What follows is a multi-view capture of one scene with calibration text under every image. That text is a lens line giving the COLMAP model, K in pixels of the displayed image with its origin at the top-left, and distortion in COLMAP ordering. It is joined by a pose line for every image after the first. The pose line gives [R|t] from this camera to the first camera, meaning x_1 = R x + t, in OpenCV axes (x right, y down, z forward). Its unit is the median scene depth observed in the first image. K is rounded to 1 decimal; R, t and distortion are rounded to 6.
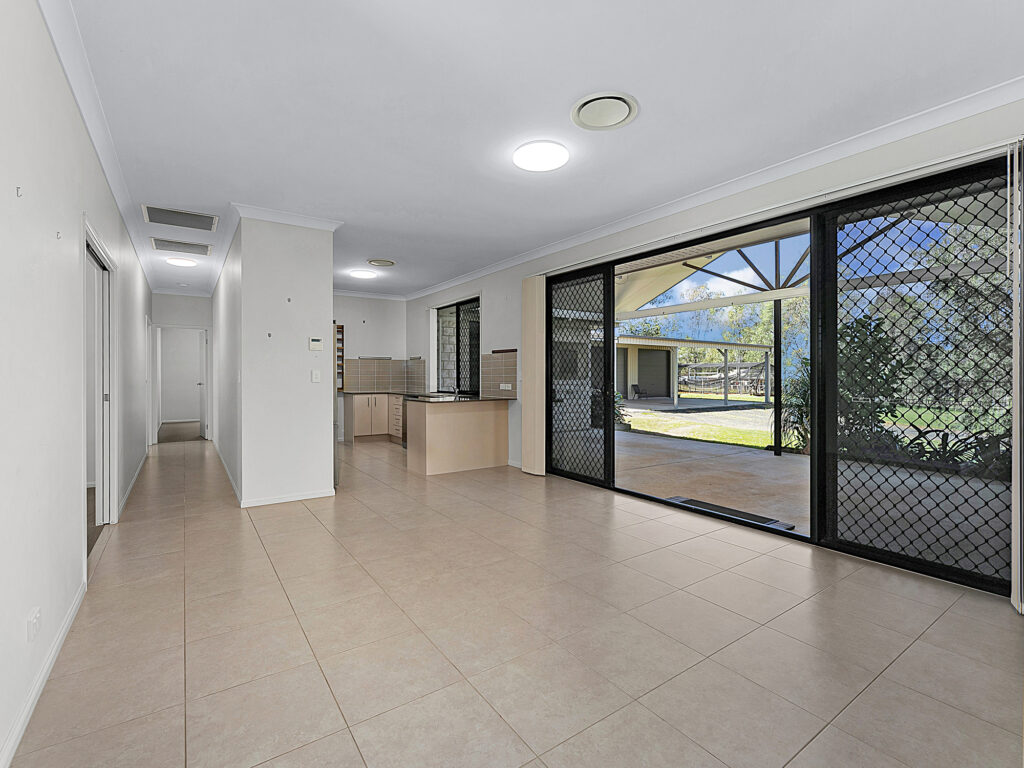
lens RADIAL K [[480.3, 0, 513.2], [0, 480.3, 380.1], [0, 0, 1]] dist [0.011165, -0.000573]
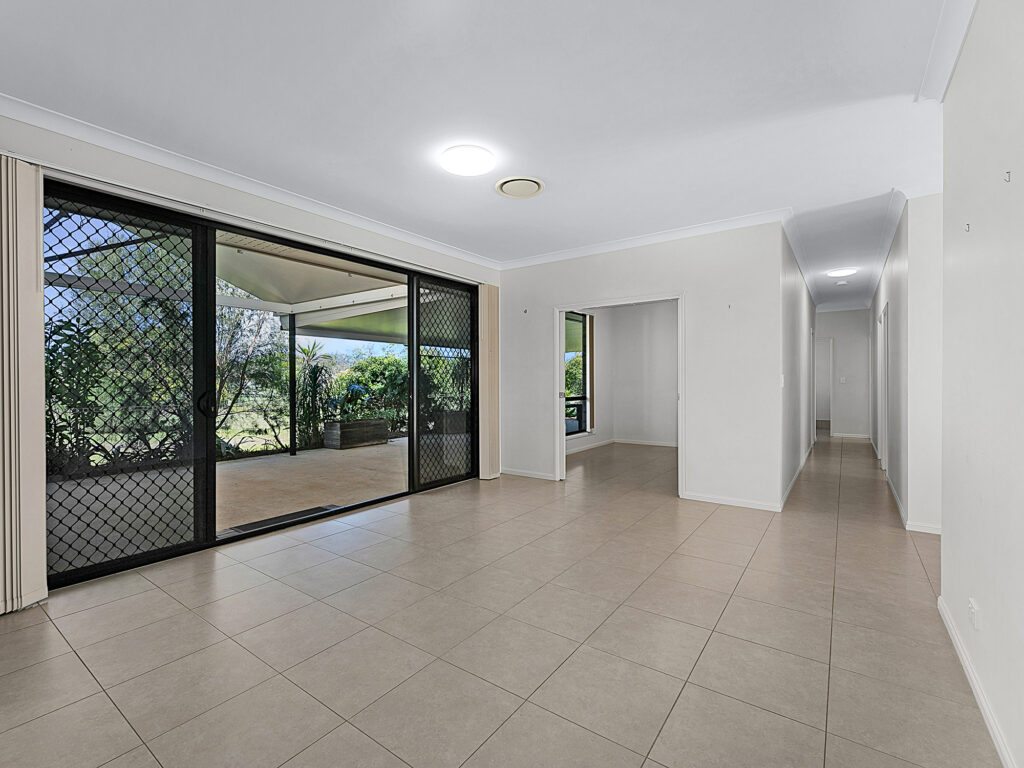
lens RADIAL K [[465.5, 0, 507.0], [0, 465.5, 379.9], [0, 0, 1]] dist [0.000520, 0.000649]
pose [[-0.325796, 0.005346, 0.945425, -0.584199], [0.017532, 0.999846, 0.000388, -0.007003], [-0.945277, 0.016701, -0.325840, 0.823446]]
